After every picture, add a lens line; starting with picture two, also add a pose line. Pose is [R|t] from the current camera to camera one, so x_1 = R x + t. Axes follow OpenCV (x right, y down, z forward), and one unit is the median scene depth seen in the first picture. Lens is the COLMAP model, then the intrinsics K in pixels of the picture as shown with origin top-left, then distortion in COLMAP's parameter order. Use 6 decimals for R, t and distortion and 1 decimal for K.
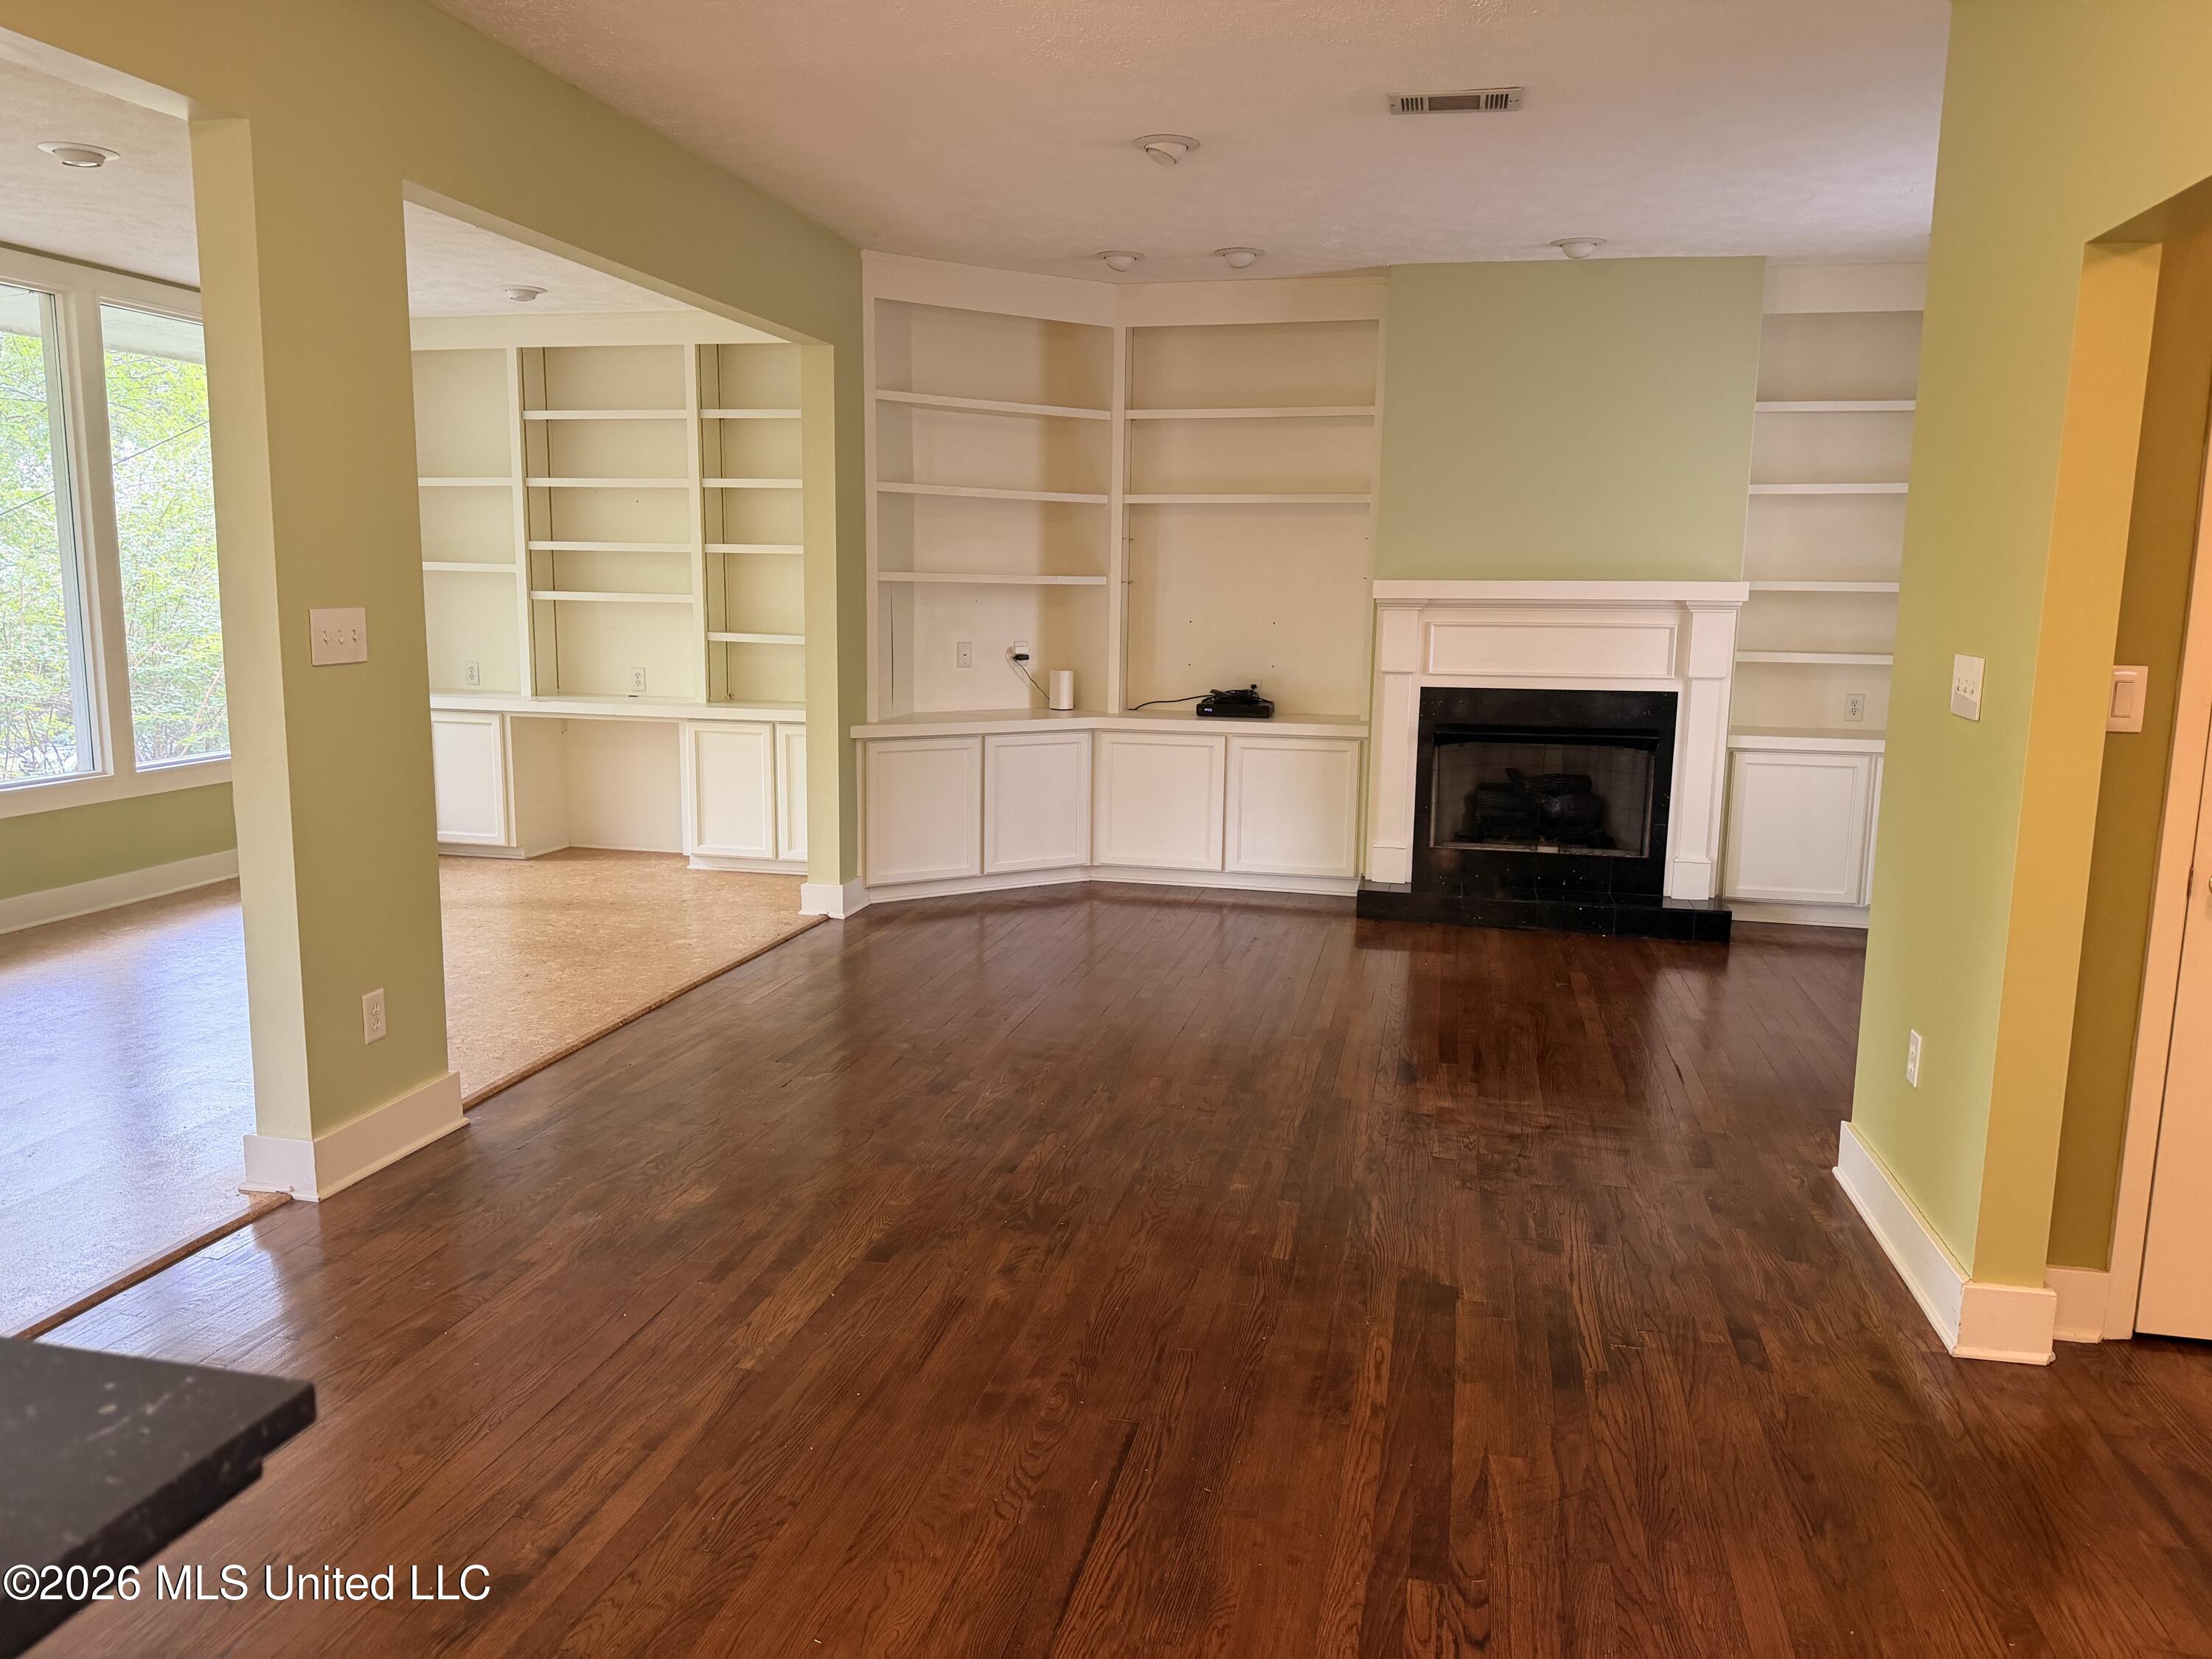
lens RADIAL K [[1564.4, 0, 1112.0], [0, 1564.4, 831.4], [0, 0, 1]] dist [0.002301, -0.001110]
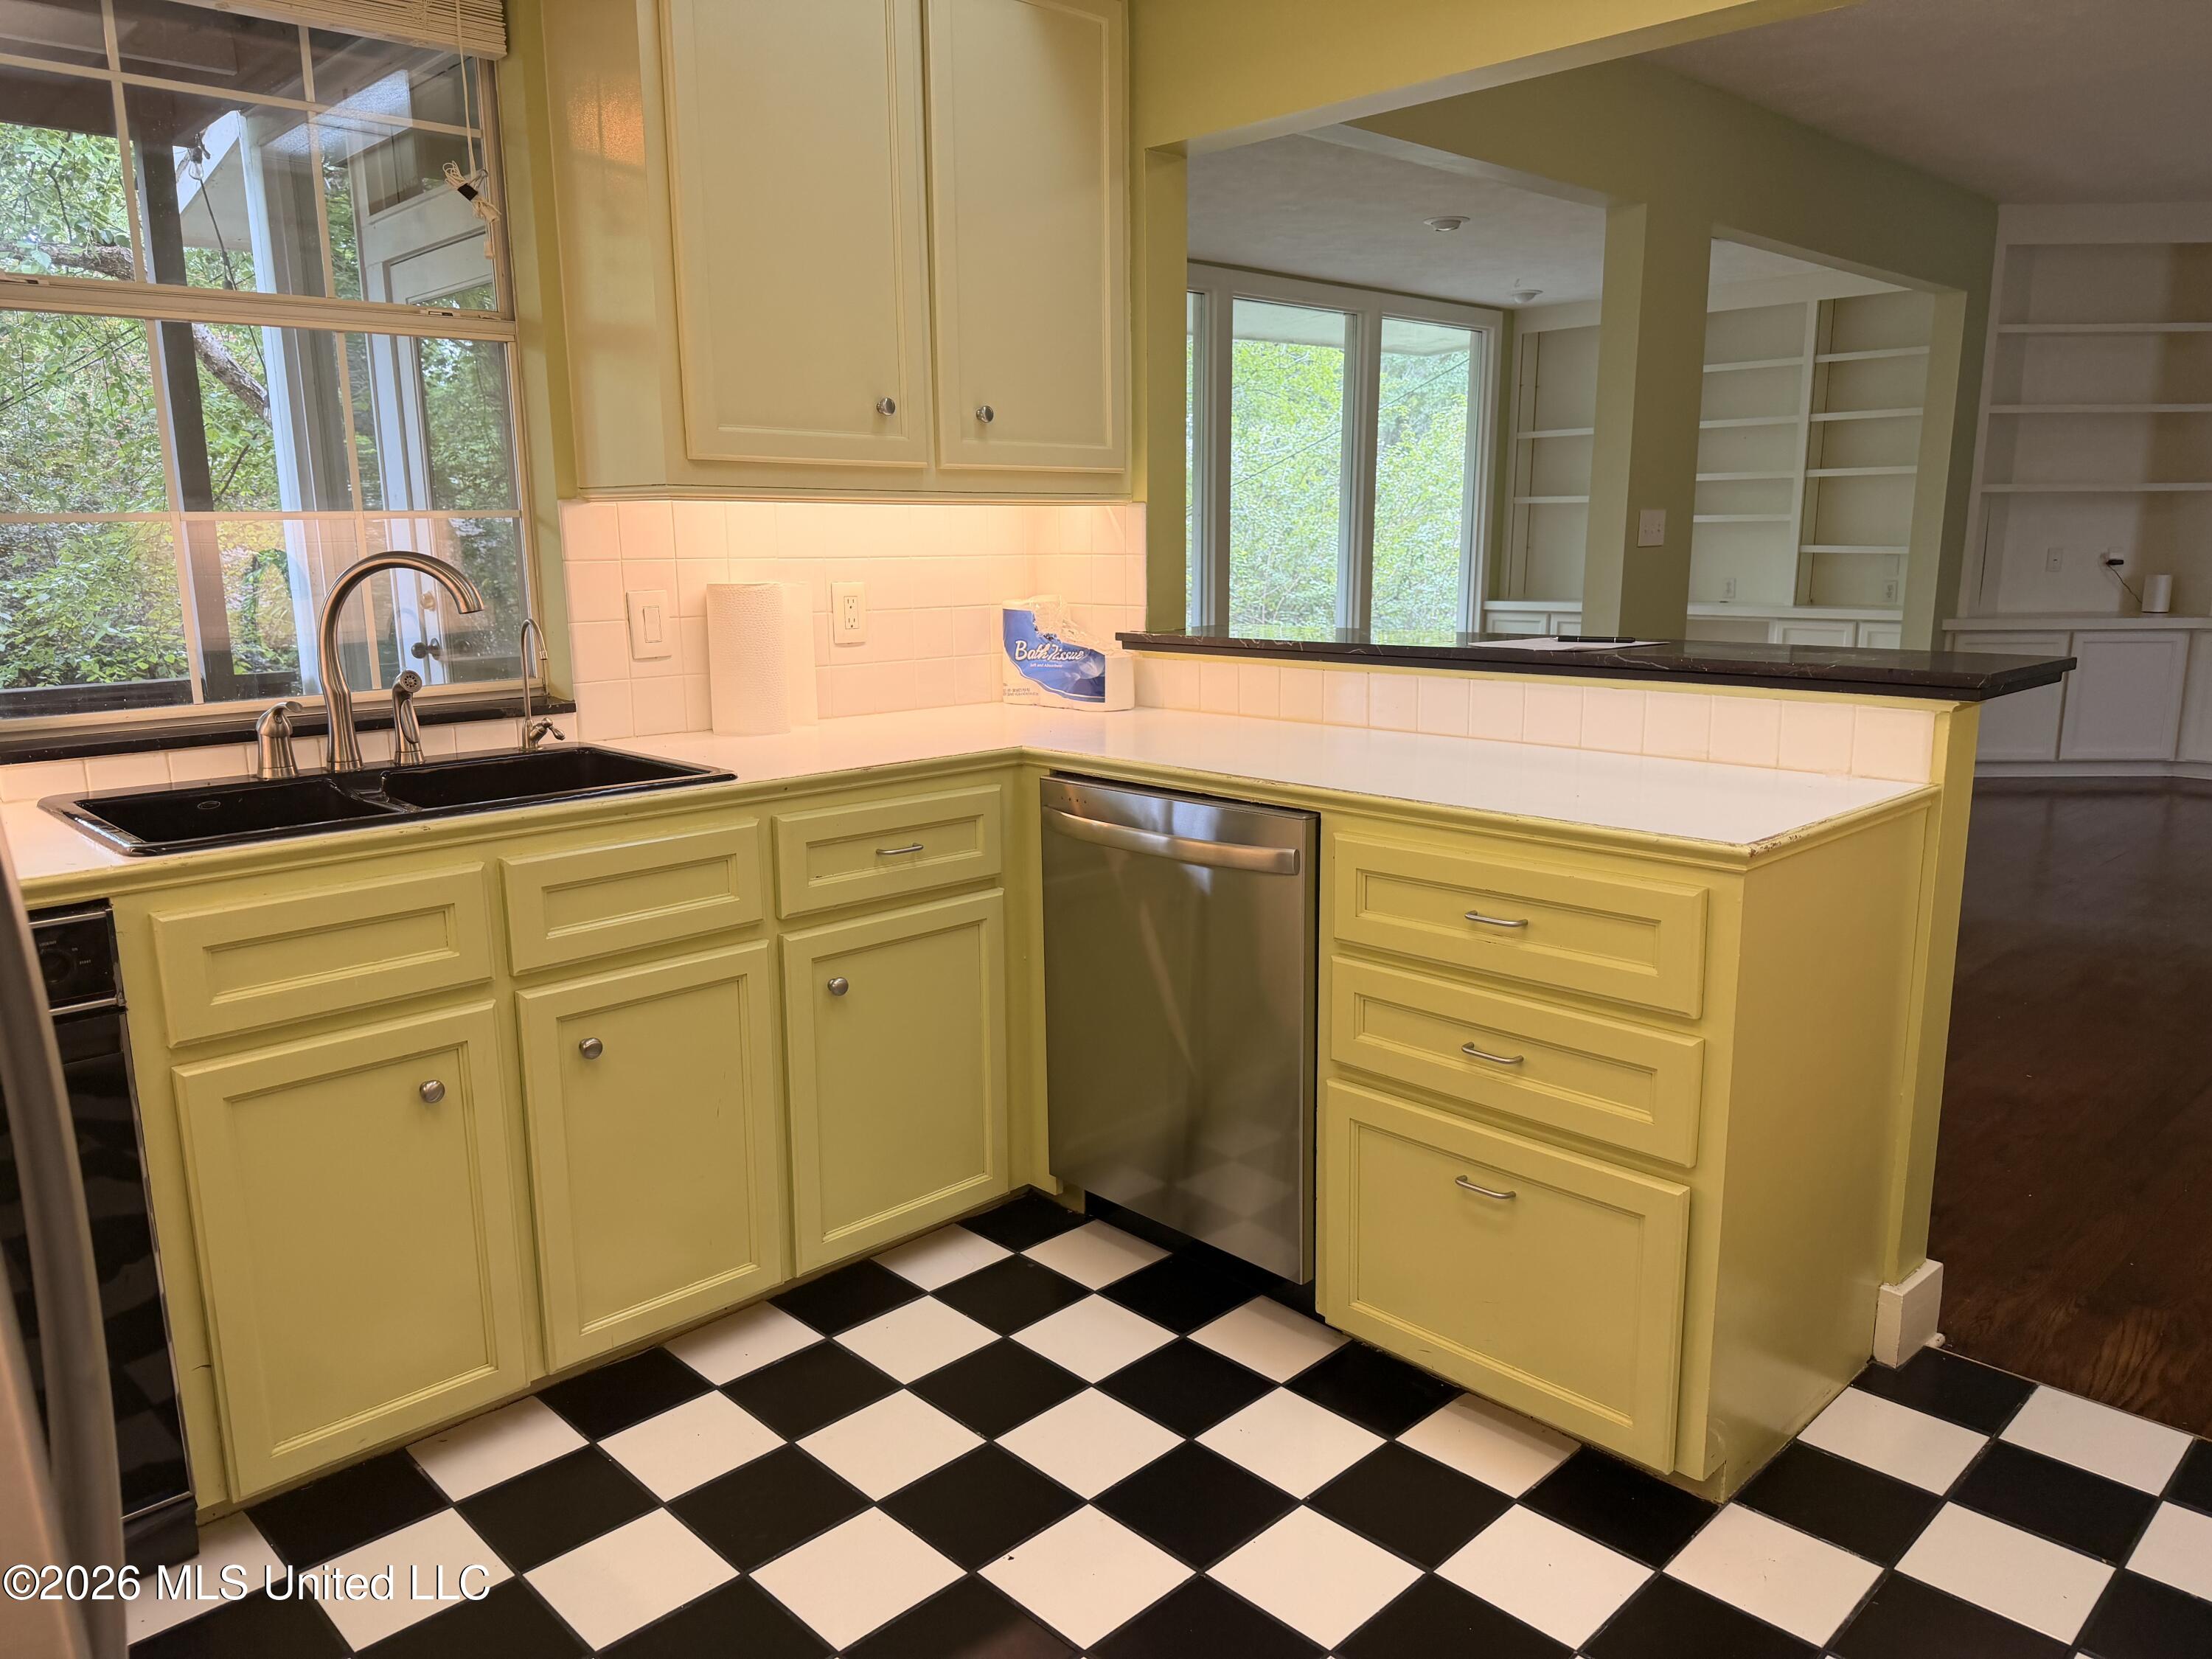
lens RADIAL K [[1564.4, 0, 1099.7], [0, 1564.4, 832.6], [0, 0, 1]] dist [0.002301, -0.001110]
pose [[0.827076, 0.080722, -0.556263, -0.023045], [-0.060659, 0.996673, 0.054442, 0.059292], [0.558807, -0.011285, 0.829221, -0.289137]]
